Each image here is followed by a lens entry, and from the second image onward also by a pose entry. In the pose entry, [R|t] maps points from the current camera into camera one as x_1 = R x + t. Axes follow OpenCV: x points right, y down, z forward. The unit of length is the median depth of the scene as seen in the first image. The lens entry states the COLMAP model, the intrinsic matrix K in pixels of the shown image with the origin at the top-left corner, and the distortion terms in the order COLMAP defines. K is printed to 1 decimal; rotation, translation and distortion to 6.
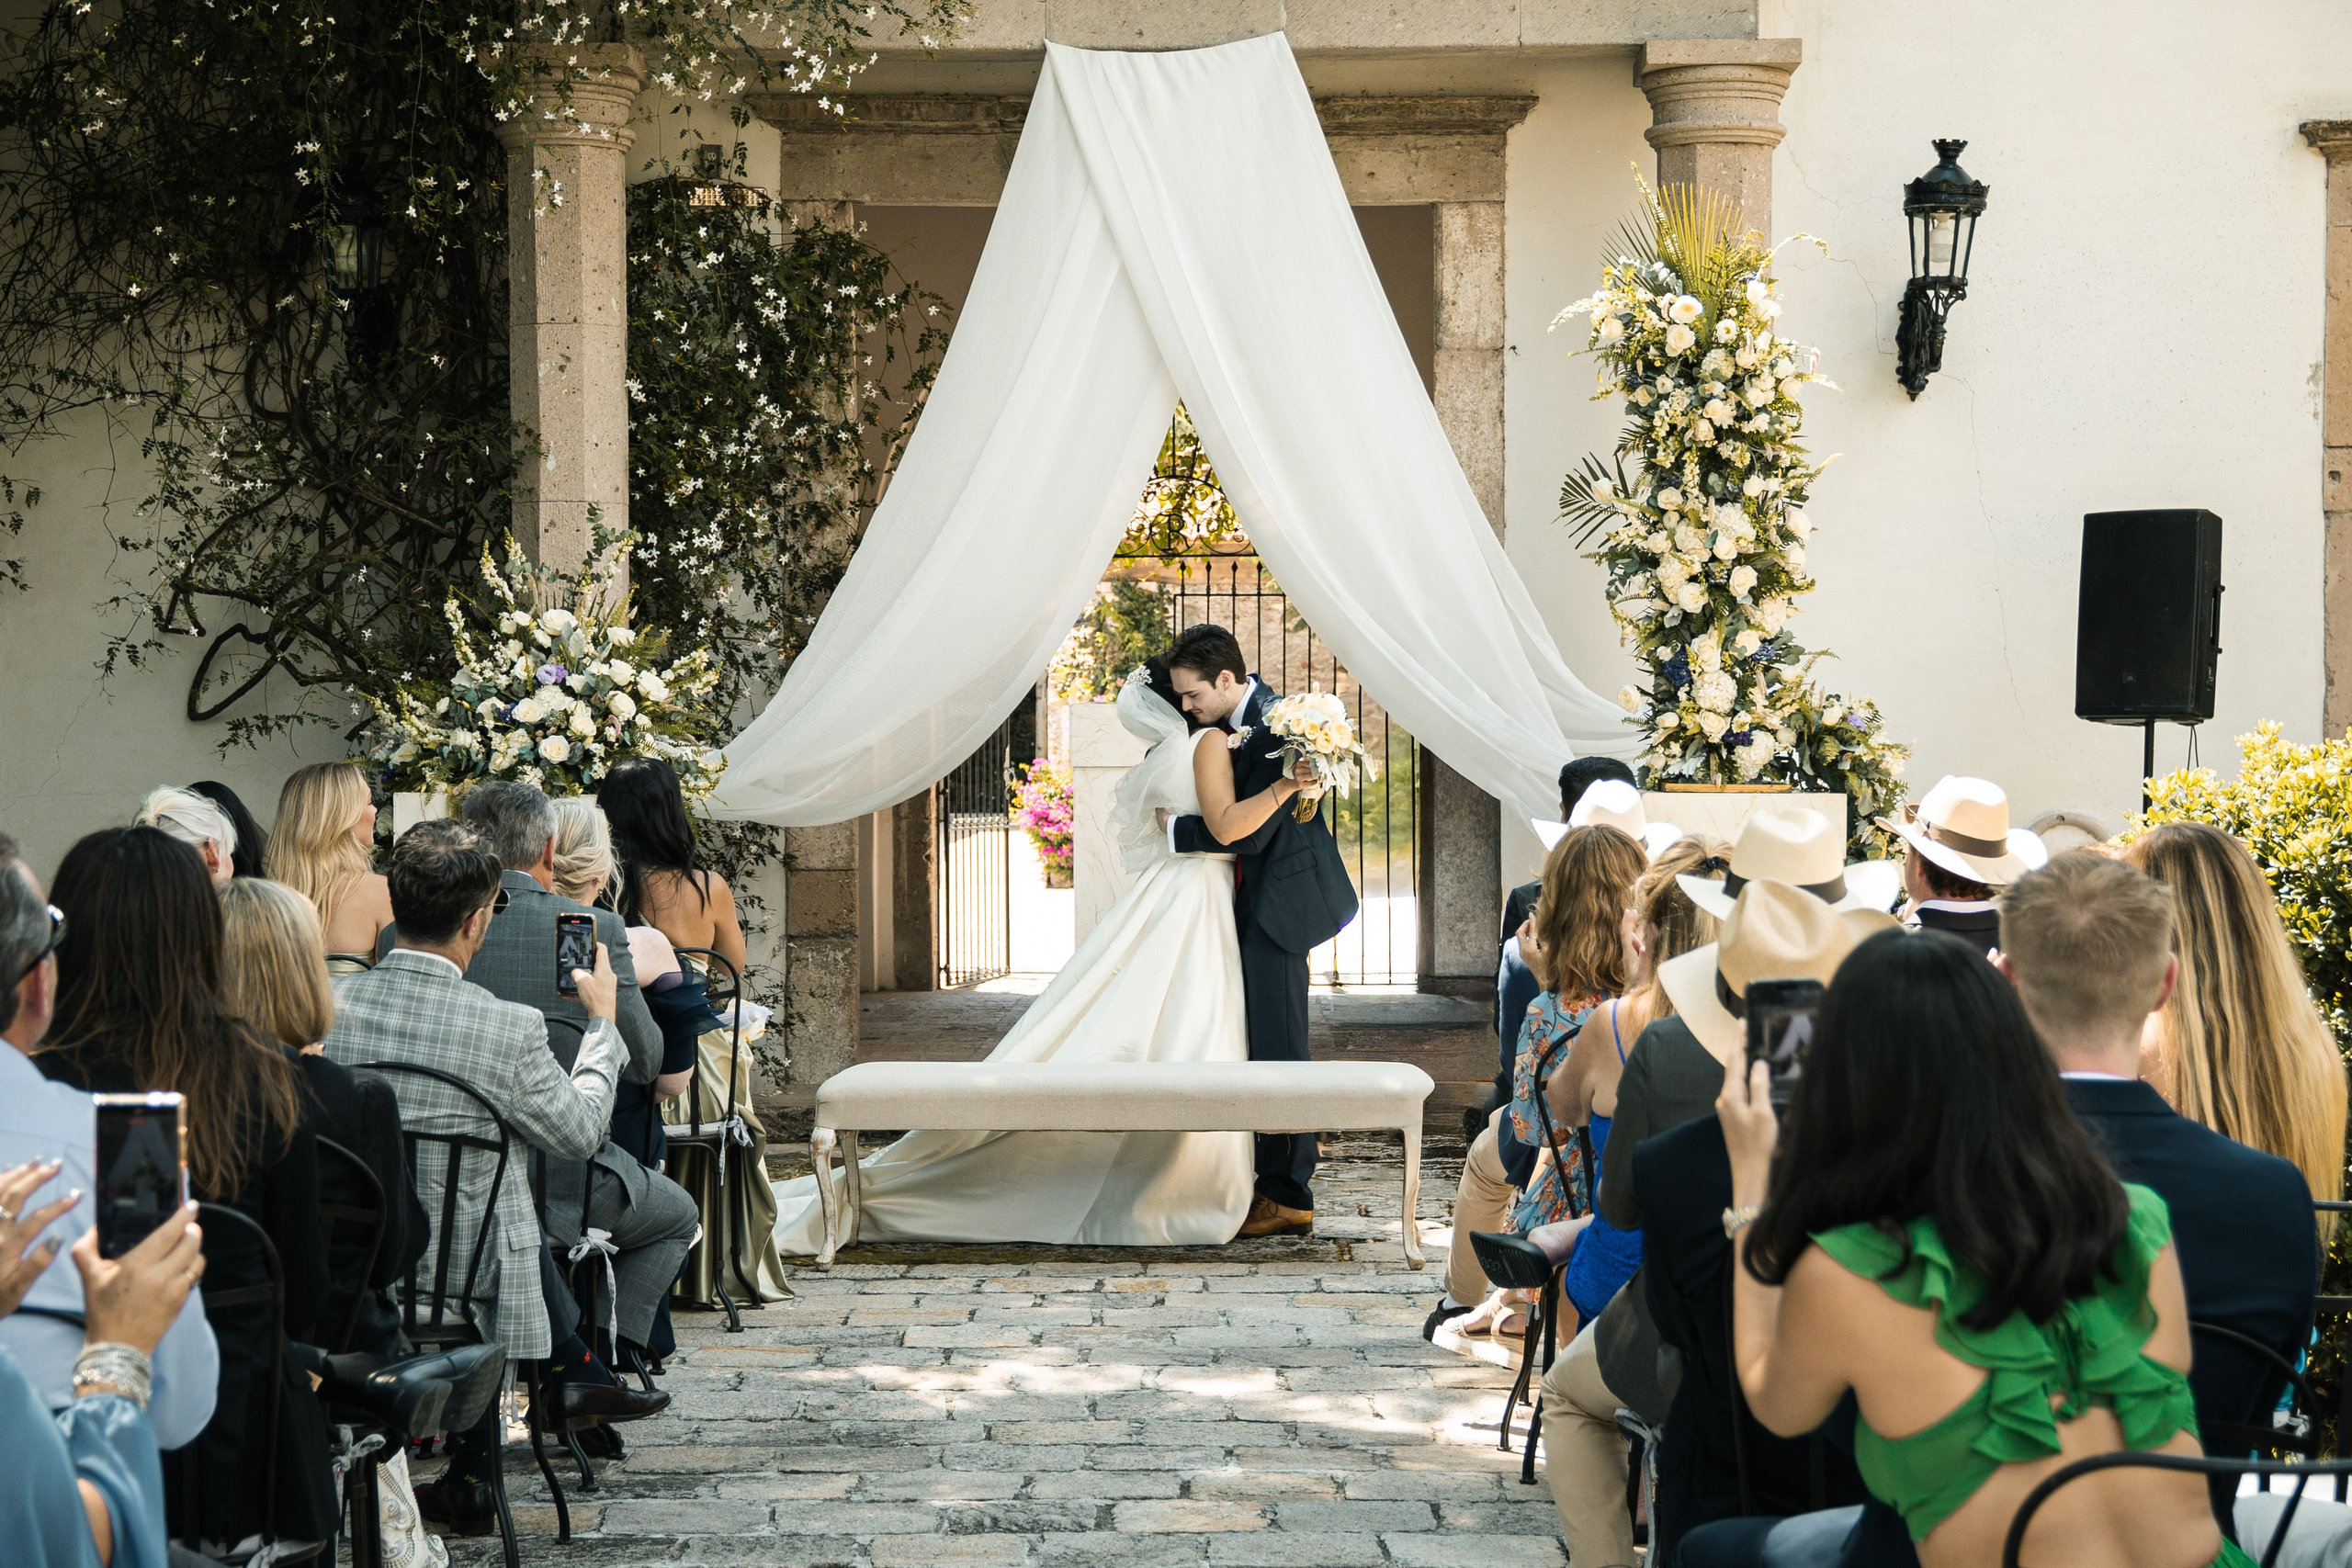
lens RADIAL K [[4325.3, 0, 1187.7], [0, 4325.3, 824.7], [0, 0, 1]] dist [0.179697, 0.263066]
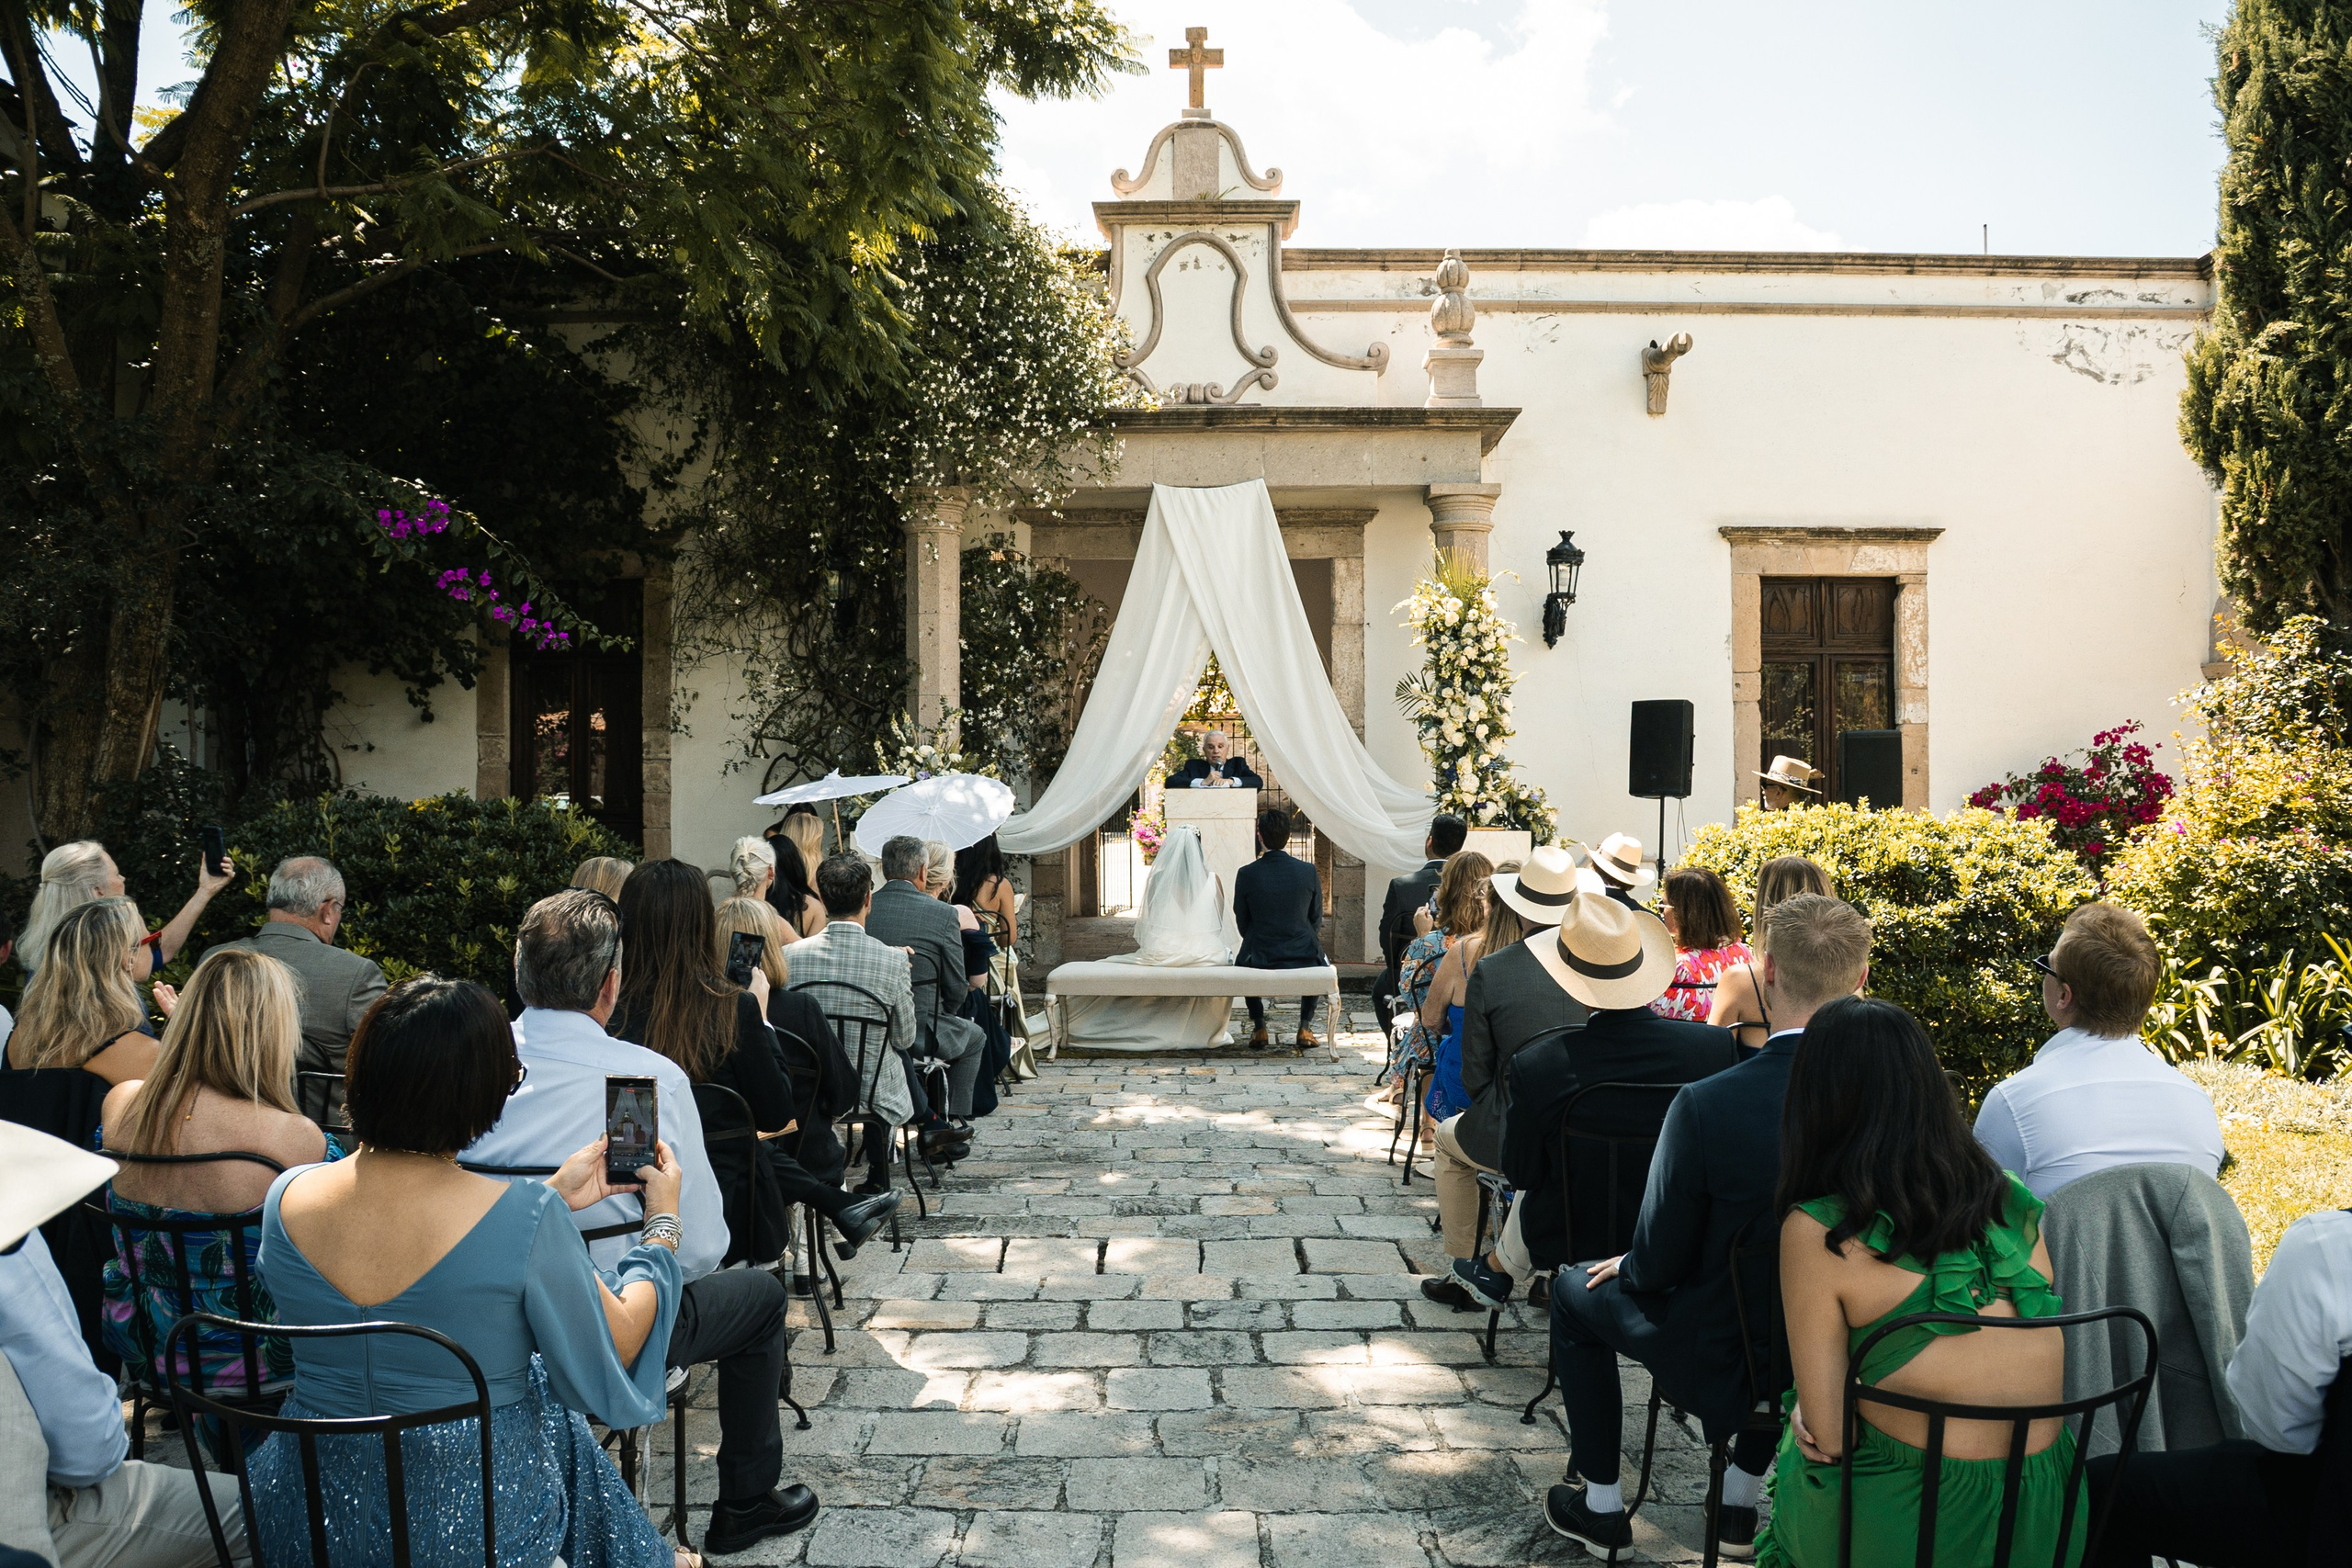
lens RADIAL K [[1826.2, 0, 1186.4], [0, 1826.2, 807.1], [0, 0, 1]] dist [-0.136352, 0.110662]
pose [[0.999971, -0.000789, -0.007525, -0.010097], [0.000677, 0.999889, -0.014851, -0.005758], [0.007536, 0.014846, 0.999861, 0.104291]]
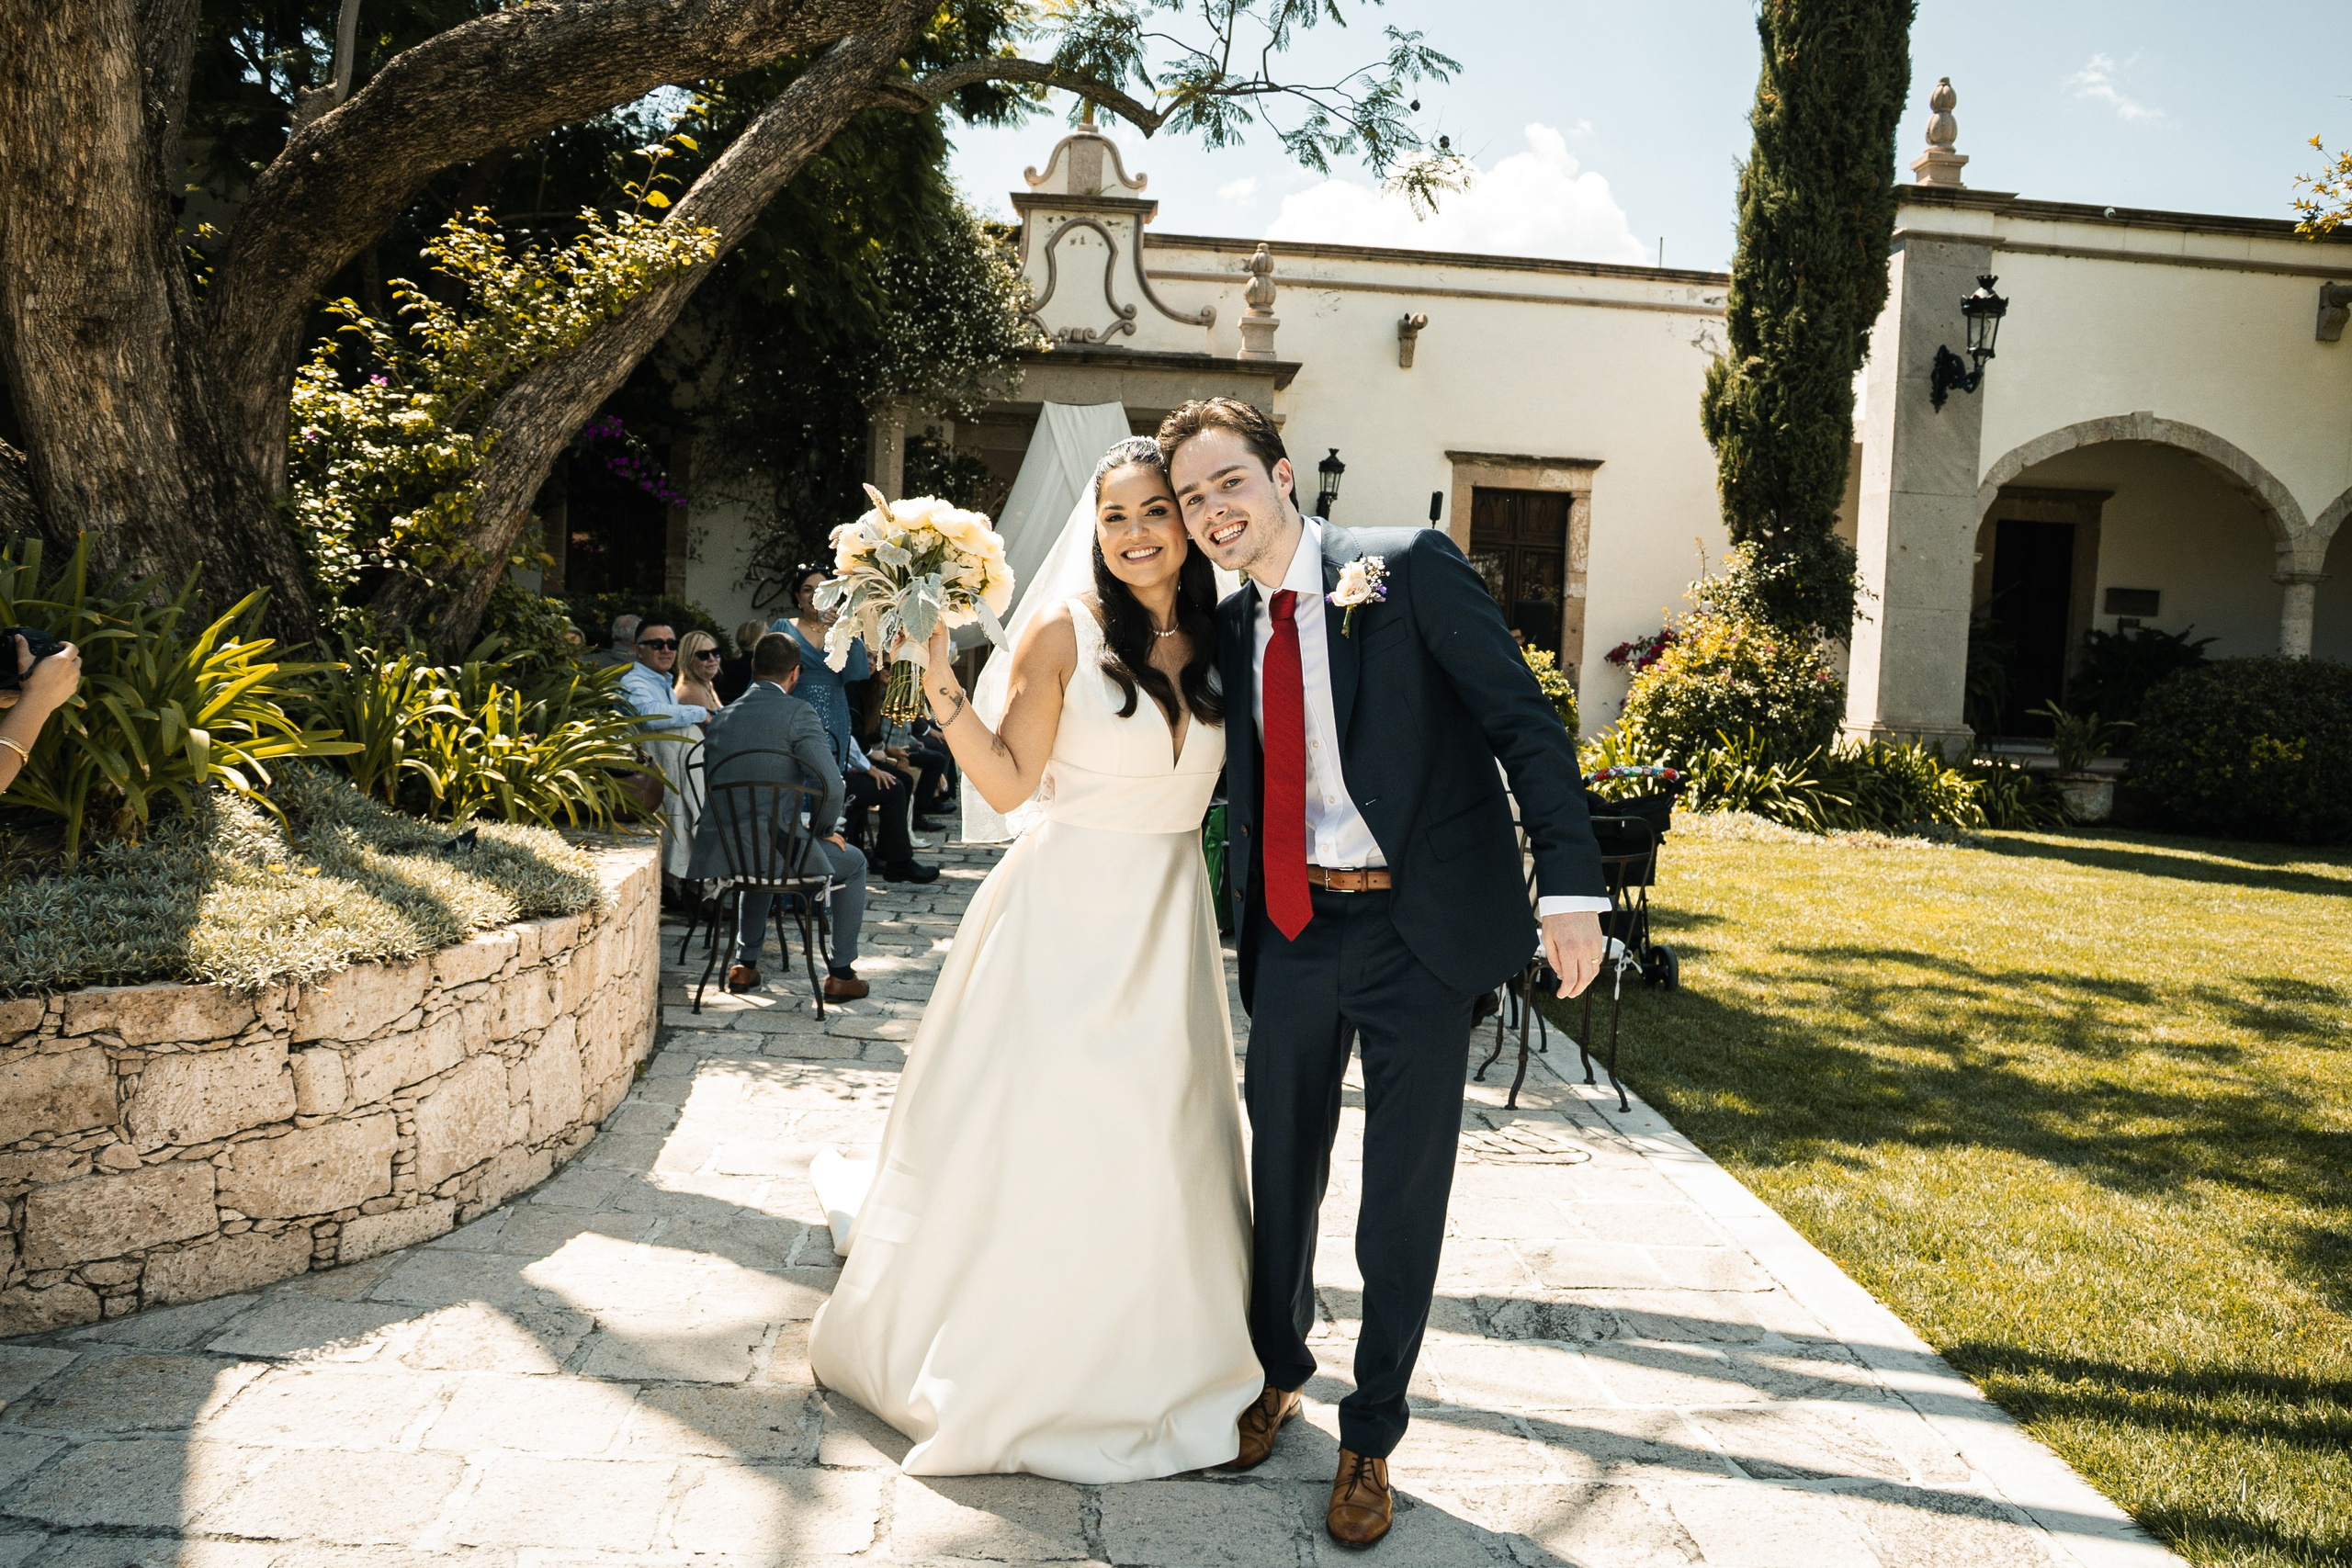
lens RADIAL K [[1826.2, 0, 1186.4], [0, 1826.2, 807.1], [0, 0, 1]] dist [-0.136352, 0.110662]
pose [[0.997132, 0.043514, 0.061927, 0.001166], [-0.047567, 0.996715, 0.065542, 0.019317], [-0.058872, -0.068299, 0.995926, -0.324076]]
